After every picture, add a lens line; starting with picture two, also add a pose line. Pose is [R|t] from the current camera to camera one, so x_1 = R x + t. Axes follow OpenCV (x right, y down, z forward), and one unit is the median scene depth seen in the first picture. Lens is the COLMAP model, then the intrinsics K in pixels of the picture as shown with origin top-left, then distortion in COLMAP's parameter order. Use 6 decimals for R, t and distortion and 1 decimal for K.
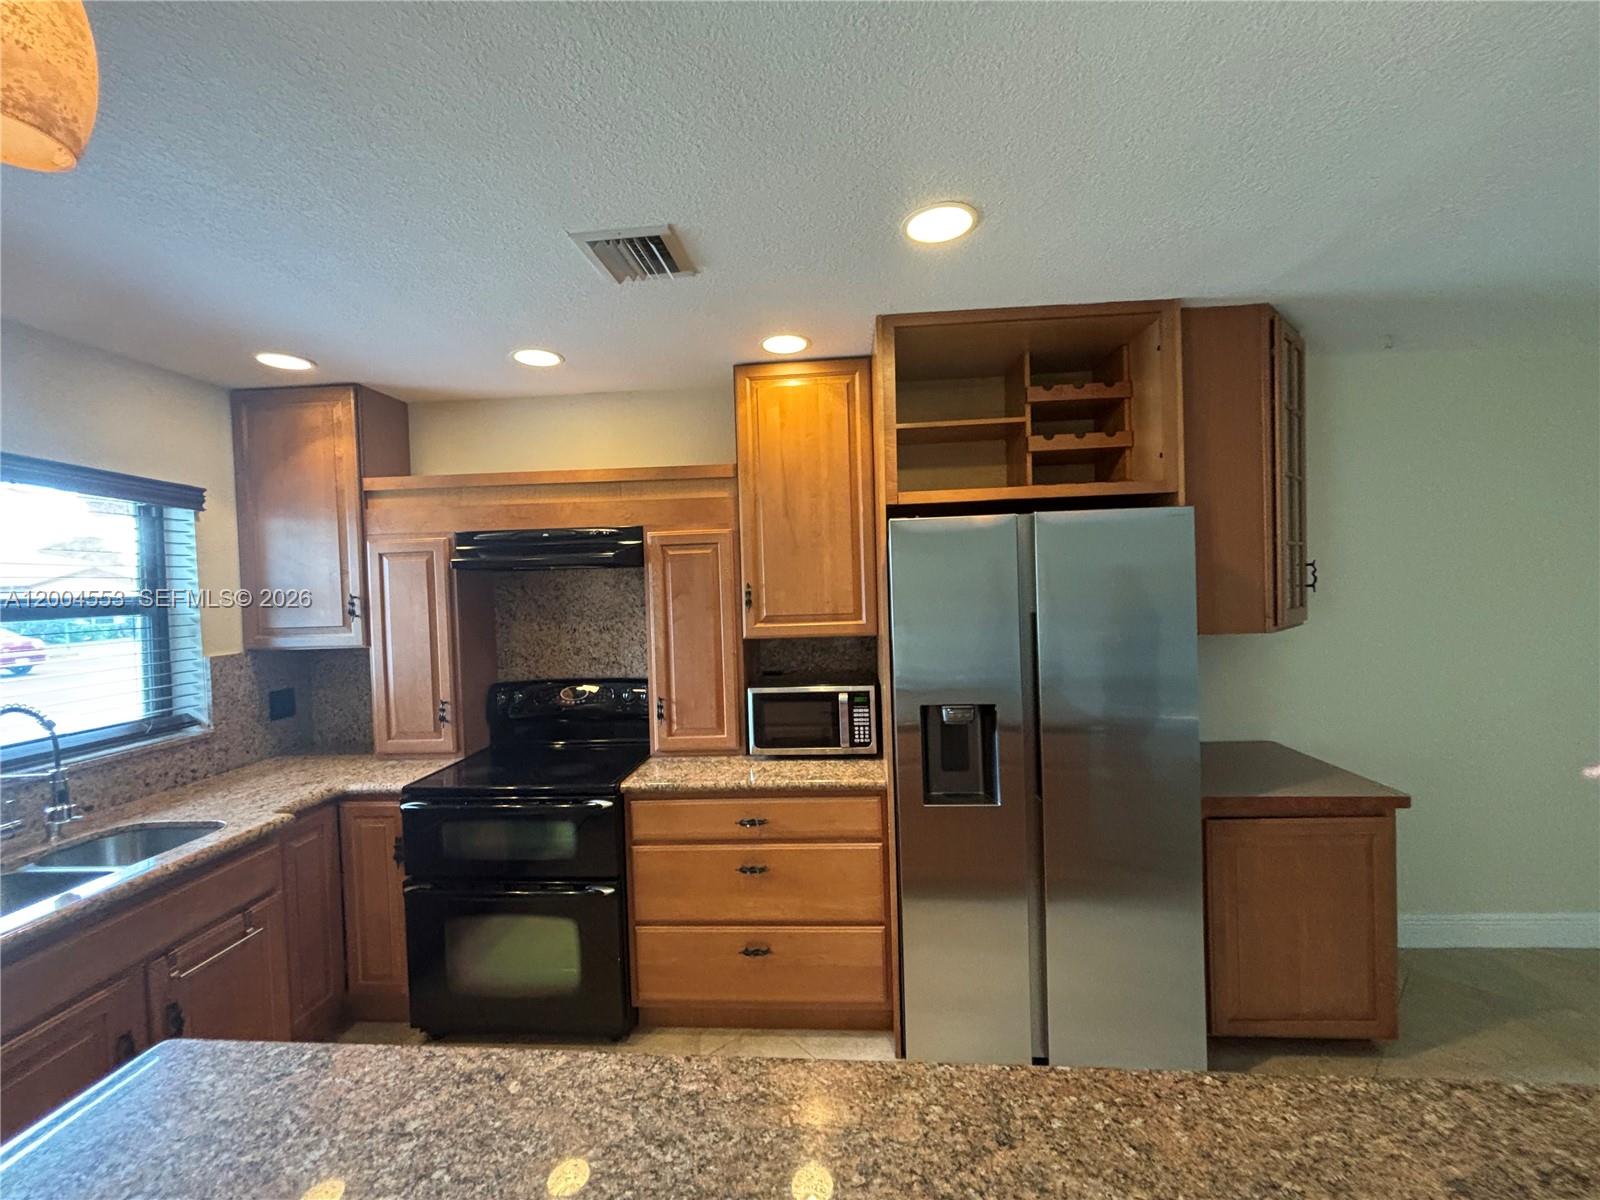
lens RADIAL K [[649.0, 0, 802.2], [0, 649.0, 596.2], [0, 0, 1]] dist [0.009649, 0.001068]
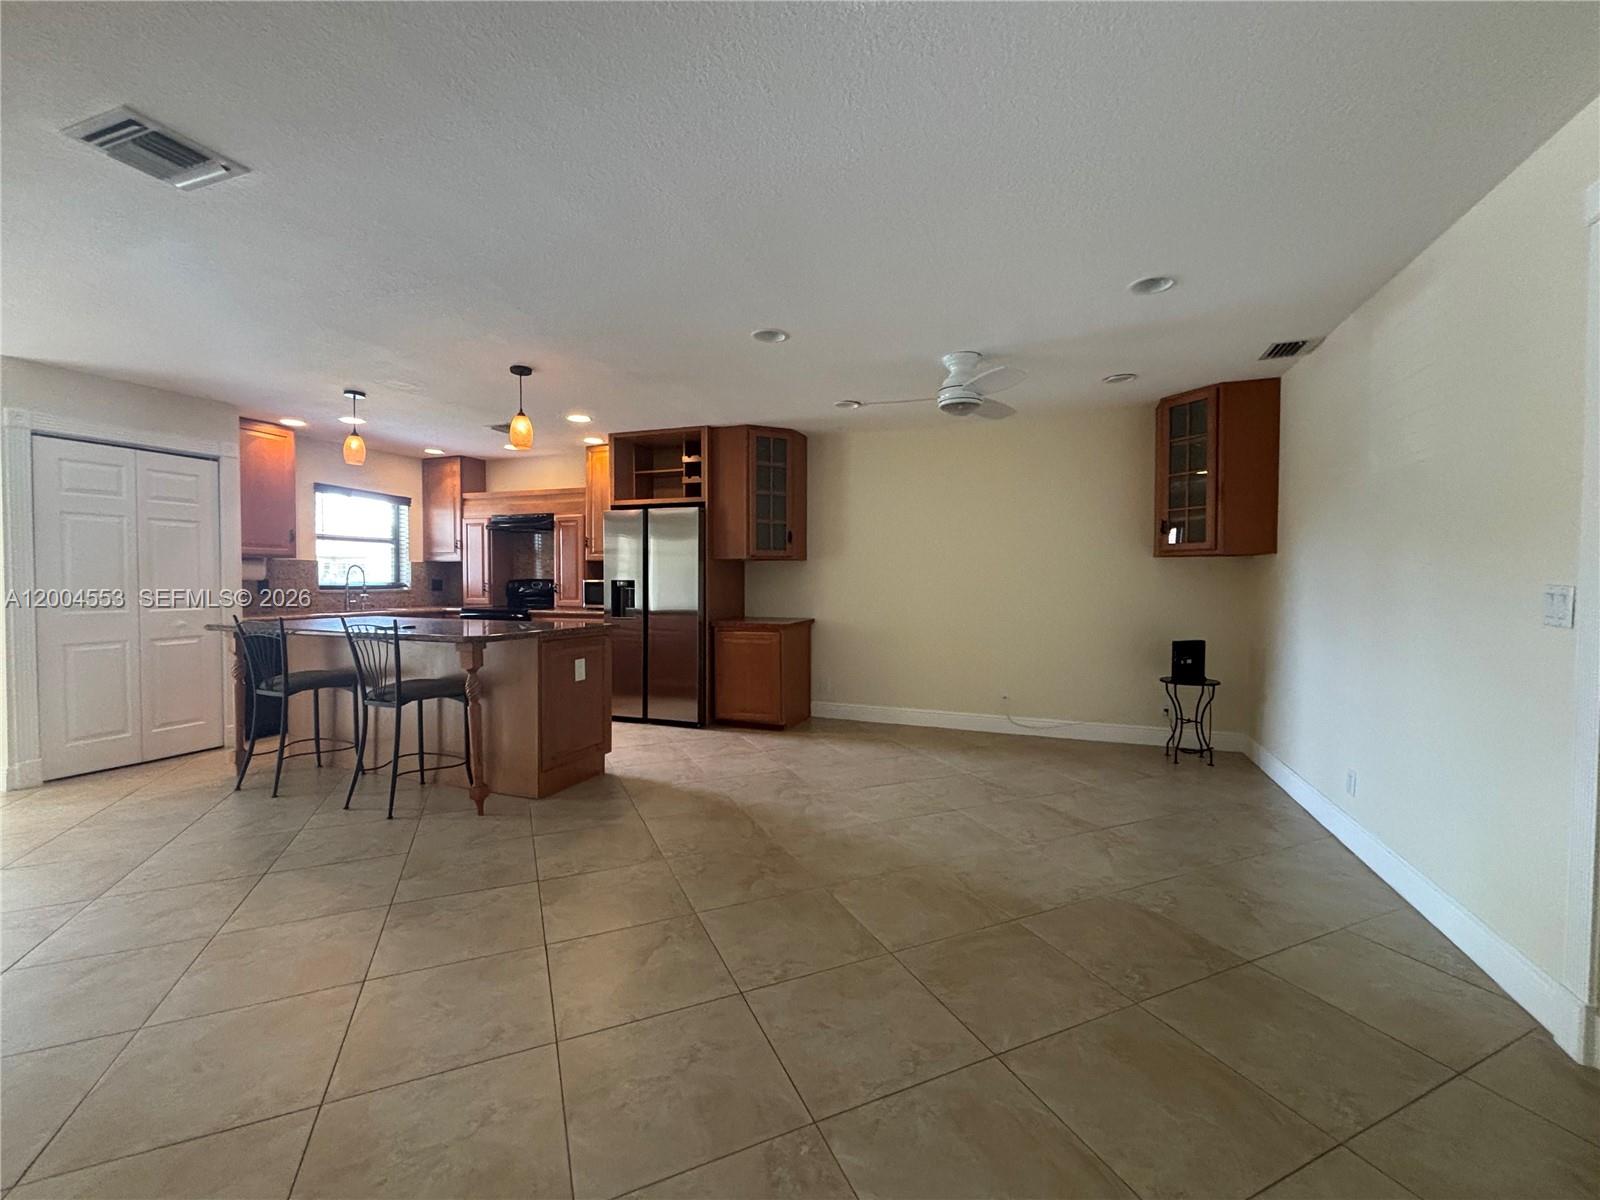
lens RADIAL K [[666.0, 0, 810.6], [0, 666.0, 599.1], [0, 0, 1]] dist [-0.006249, -0.000808]
pose [[0.959339, 0.043618, -0.278867, 1.463696], [-0.039965, 0.999025, 0.018772, 0.134802], [0.279414, -0.006864, 0.960146, -1.183638]]
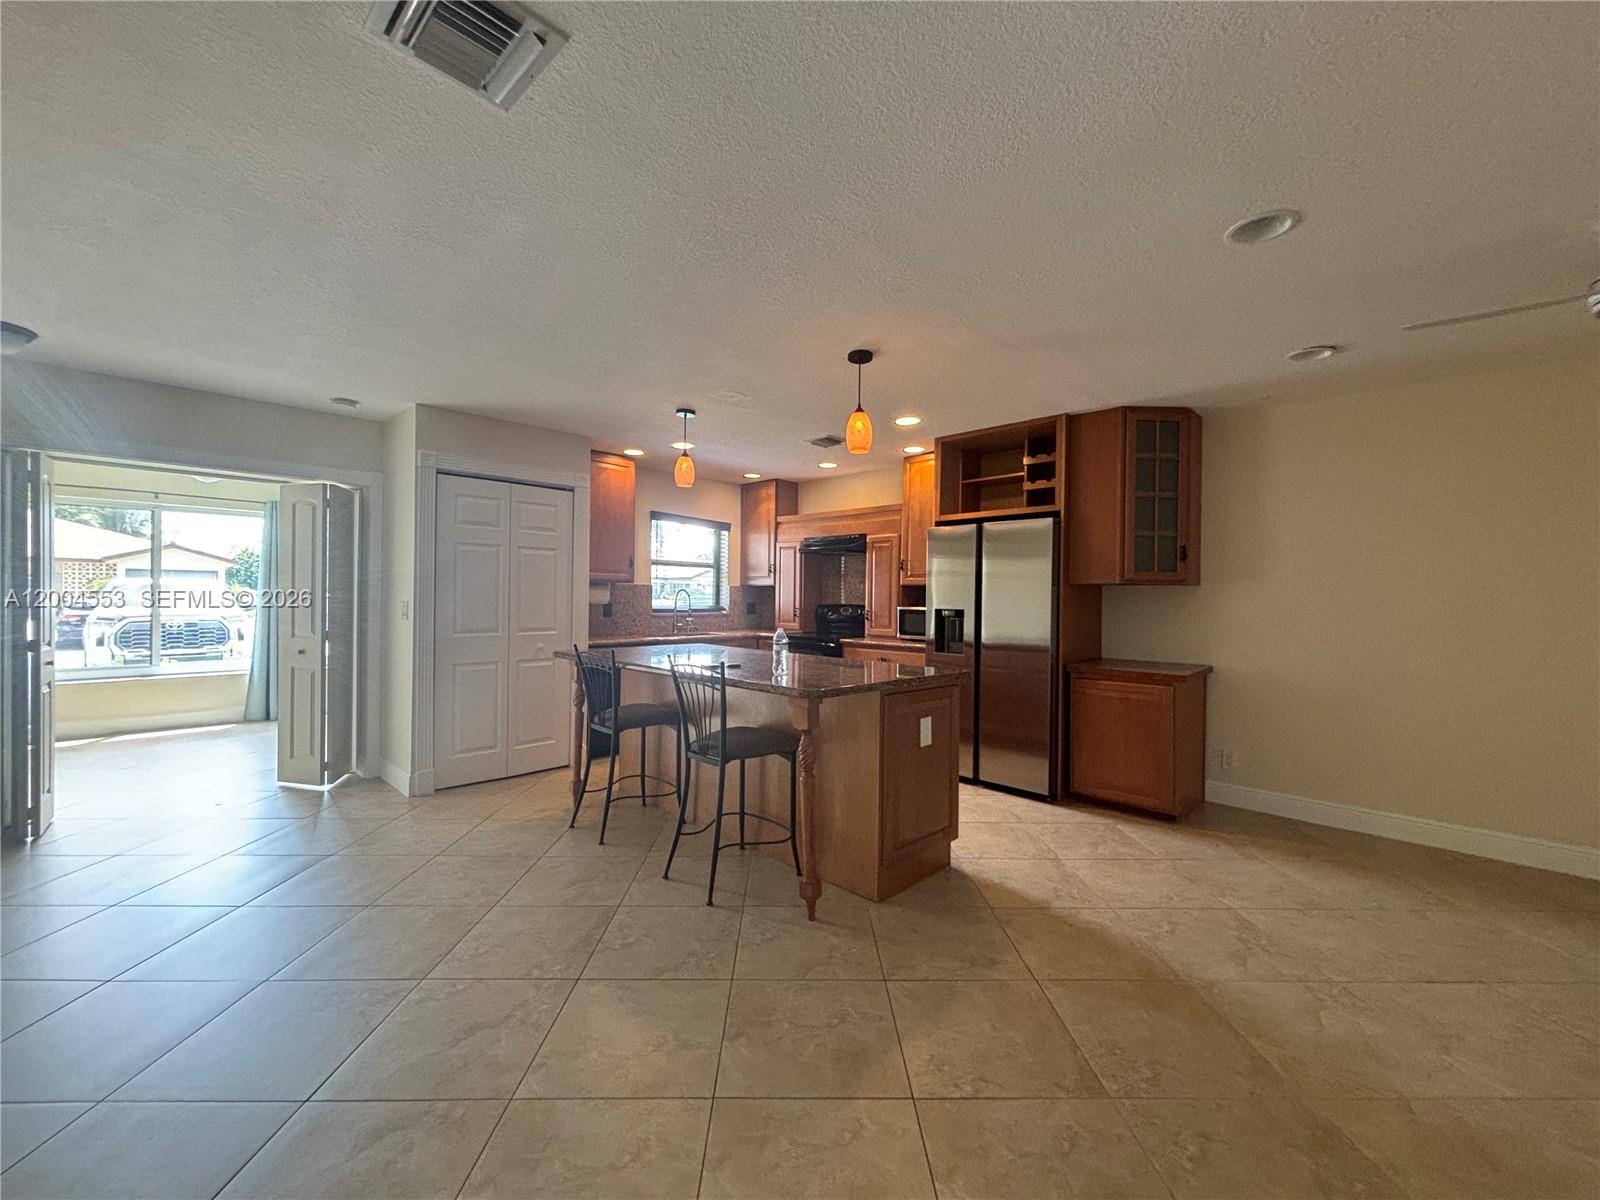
lens RADIAL K [[649.0, 0, 804.5], [0, 649.0, 596.6], [0, 0, 1]] dist [0.009649, 0.001068]
pose [[0.765627, 0.041142, -0.641967, 1.081310], [-0.050169, 0.998732, 0.004173, 0.114697], [0.641325, 0.029012, 0.766721, -0.874839]]
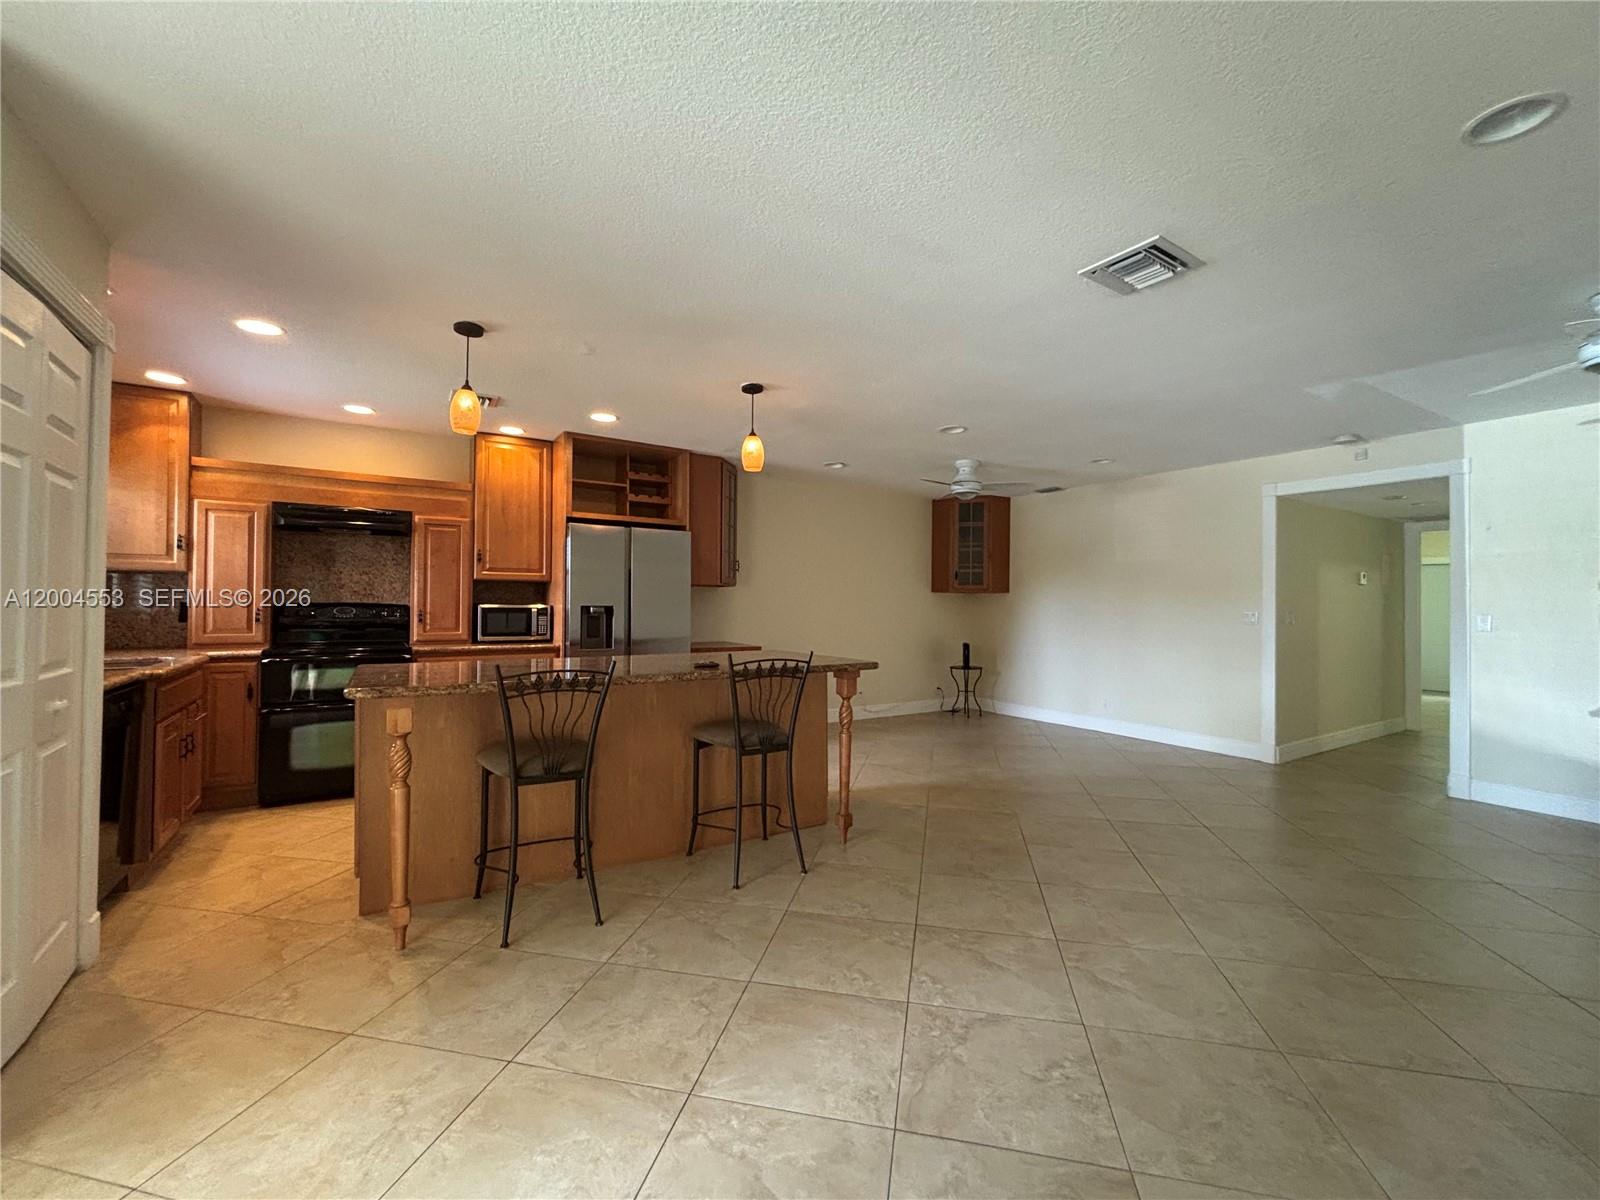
lens RADIAL K [[666.0, 0, 813.8], [0, 666.0, 601.2], [0, 0, 1]] dist [-0.006249, -0.000808]
pose [[0.796072, 0.042737, 0.603692, -0.479943], [-0.024958, 0.998973, -0.037809, 0.182432], [-0.604688, 0.015032, 0.796321, -1.129667]]
